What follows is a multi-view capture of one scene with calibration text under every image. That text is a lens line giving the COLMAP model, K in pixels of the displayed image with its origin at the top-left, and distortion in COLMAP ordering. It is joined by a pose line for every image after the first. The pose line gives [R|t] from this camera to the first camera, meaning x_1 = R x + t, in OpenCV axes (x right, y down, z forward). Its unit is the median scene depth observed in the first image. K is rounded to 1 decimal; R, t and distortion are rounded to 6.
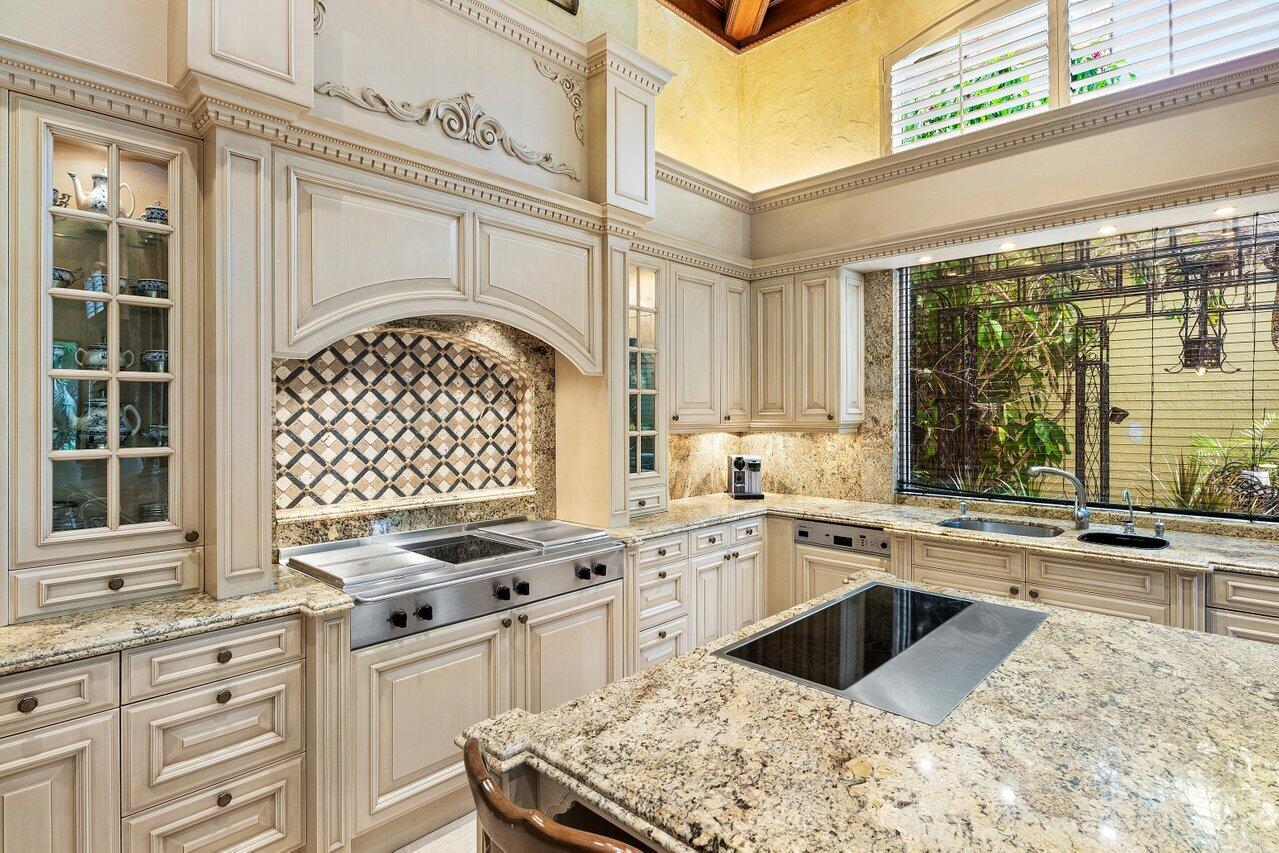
lens RADIAL K [[649.3, 0, 641.3], [0, 649.3, 416.8], [0, 0, 1]] dist [0.001582, 0.000178]
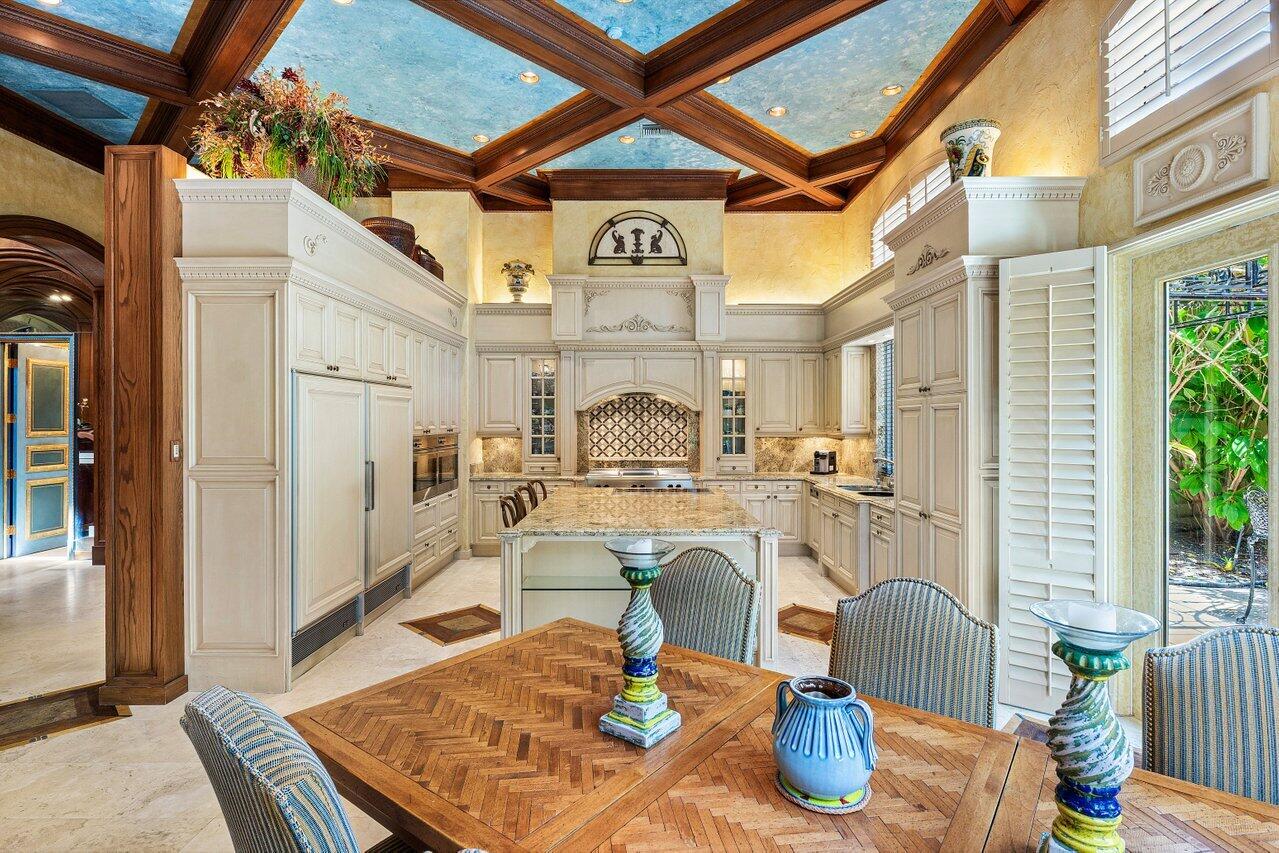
lens RADIAL K [[611.0, 0, 638.4], [0, 611.0, 423.1], [0, 0, 1]] dist [-0.000259, -0.000688]
pose [[0.685554, 0.001532, -0.728020, 1.453600], [-0.005596, 0.999979, -0.003165, -0.009323], [0.728000, 0.006244, 0.685548, -0.720325]]
